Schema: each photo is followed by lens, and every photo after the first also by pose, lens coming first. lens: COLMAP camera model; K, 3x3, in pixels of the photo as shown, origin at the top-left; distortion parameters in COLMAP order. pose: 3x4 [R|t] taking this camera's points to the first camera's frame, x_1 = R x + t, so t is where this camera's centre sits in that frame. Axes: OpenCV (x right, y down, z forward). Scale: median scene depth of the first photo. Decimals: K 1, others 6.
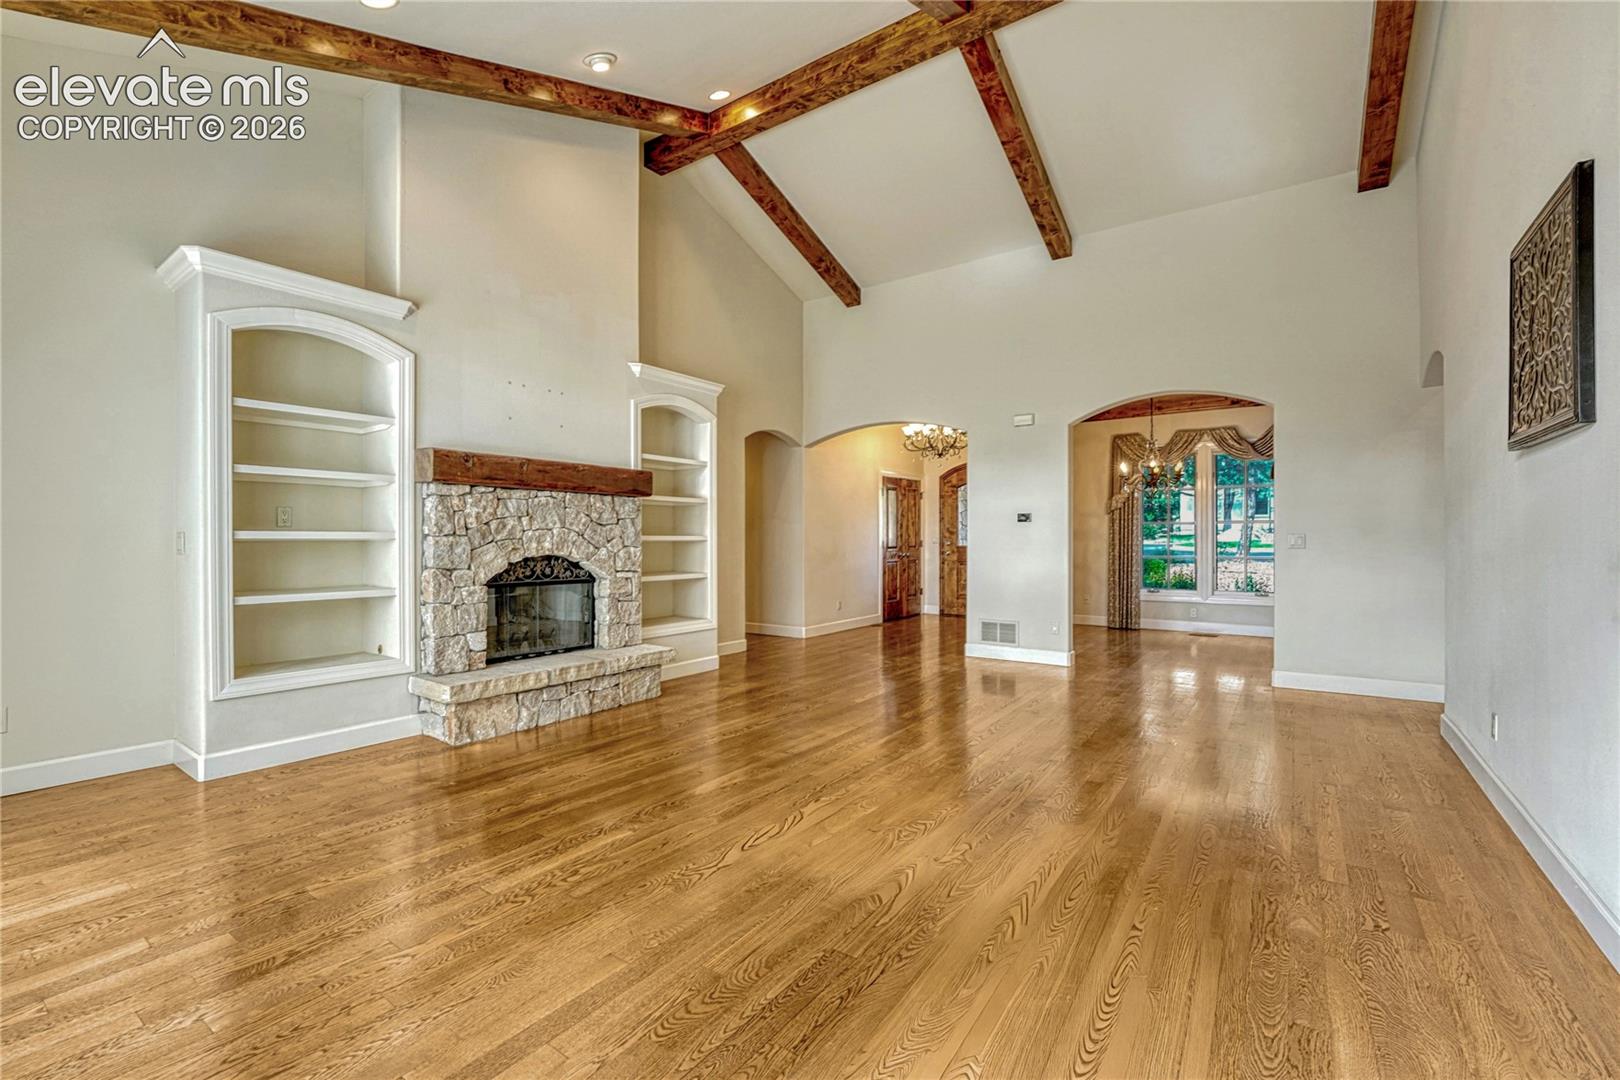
lens RADIAL K [[689.5, 0, 796.5], [0, 689.5, 540.6], [0, 0, 1]] dist [-0.008481, -0.000021]
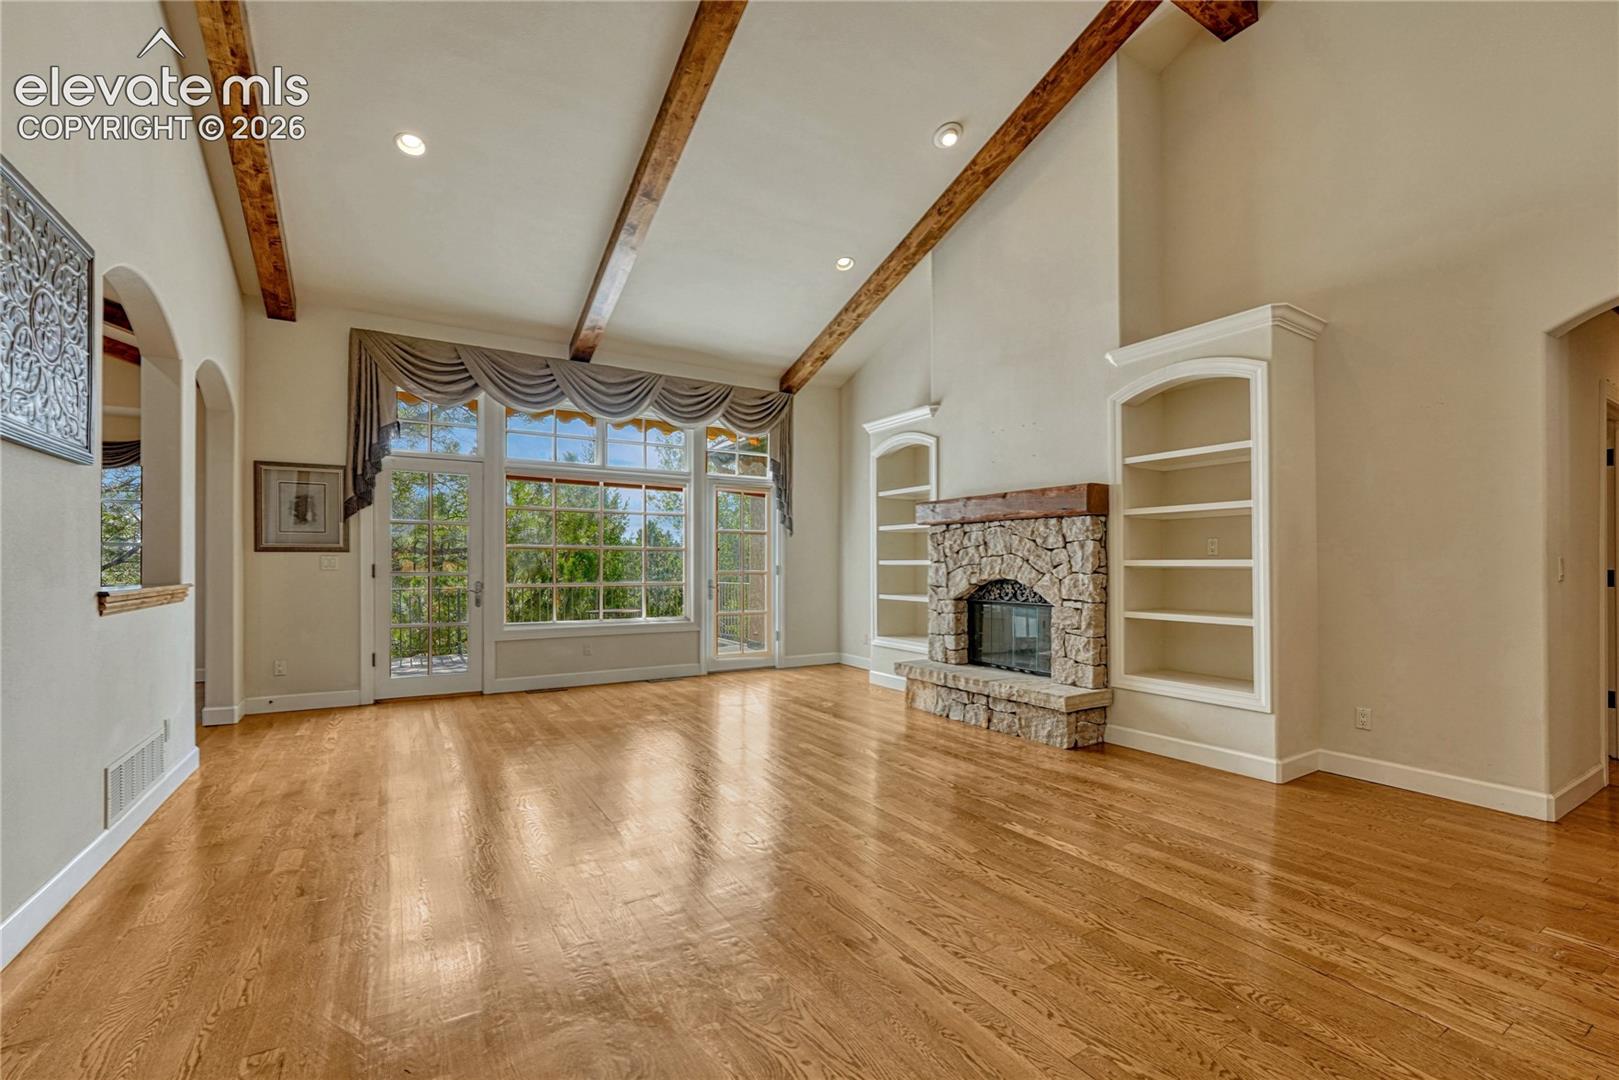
lens RADIAL K [[689.0, 0, 820.4], [0, 689.0, 568.6], [0, 0, 1]] dist [-0.008481, -0.000021]
pose [[-0.369999, 0.004943, -0.929019, 0.770077], [-0.001471, 0.999981, 0.005907, -0.001918], [0.929031, 0.003552, -0.369985, 1.134726]]
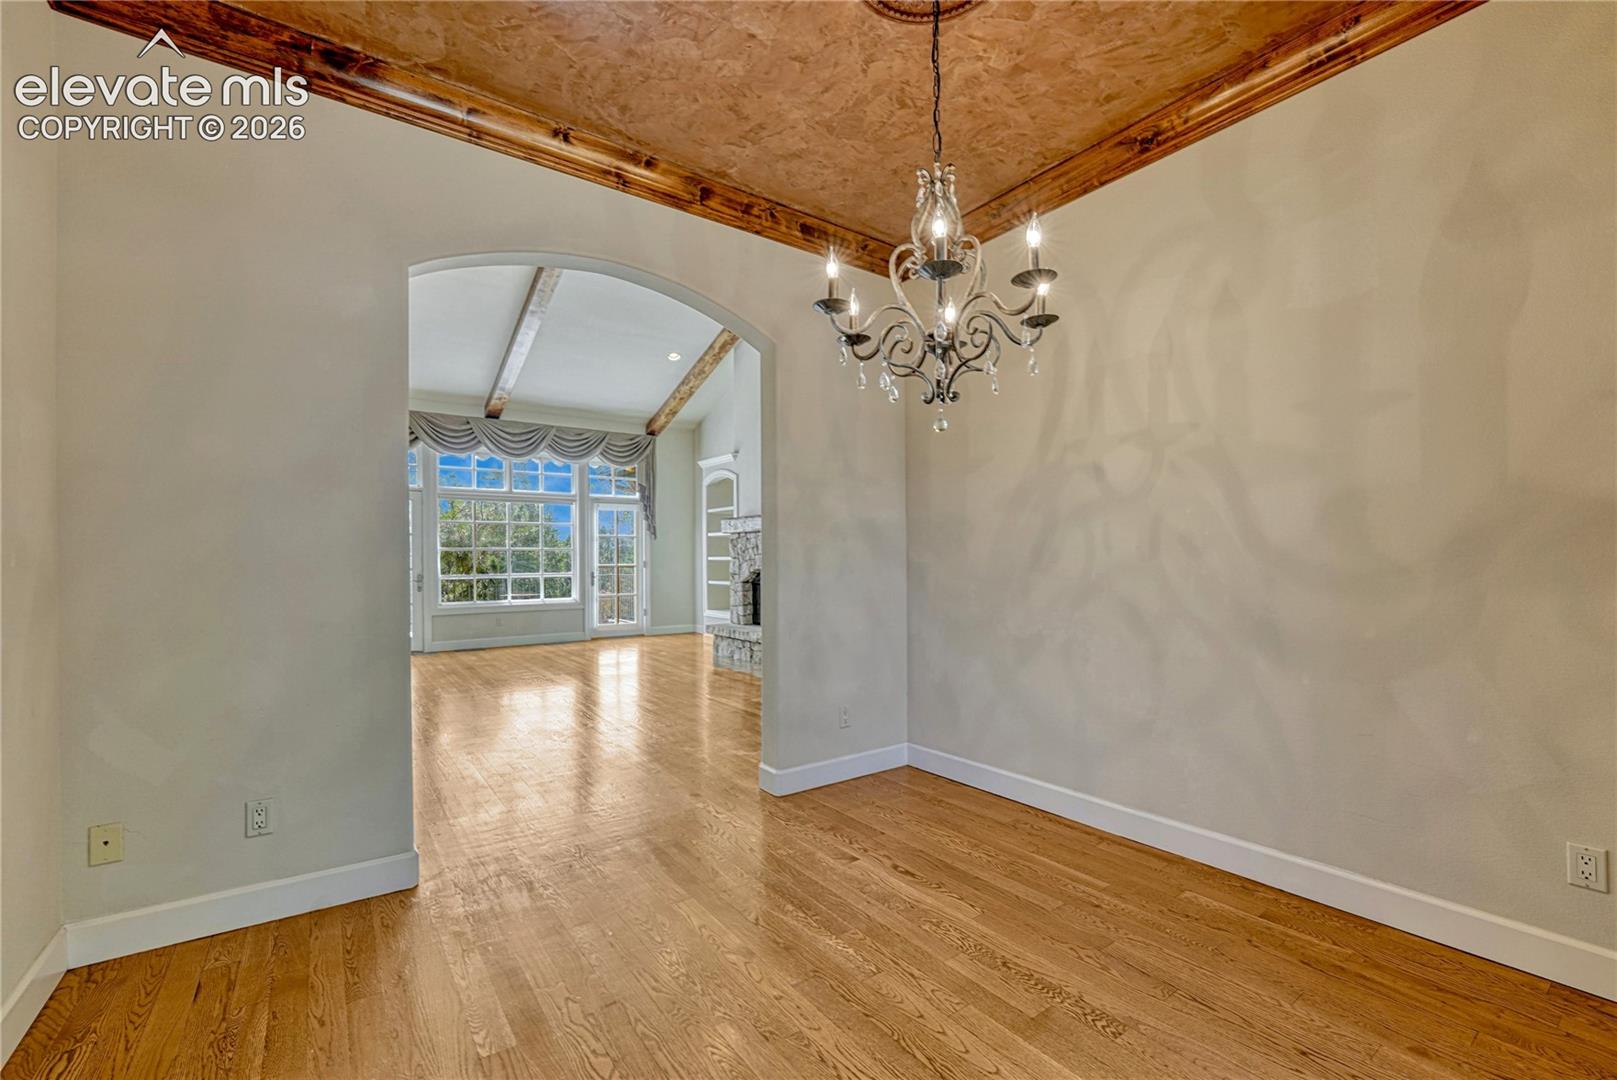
lens RADIAL K [[688.2, 0, 823.9], [0, 688.2, 562.8], [0, 0, 1]] dist [-0.008481, -0.000021]
pose [[-0.298672, 0.009061, -0.954313, 1.248853], [0.006549, 0.999951, 0.007445, -0.006261], [0.954333, -0.004026, -0.298717, 1.655679]]
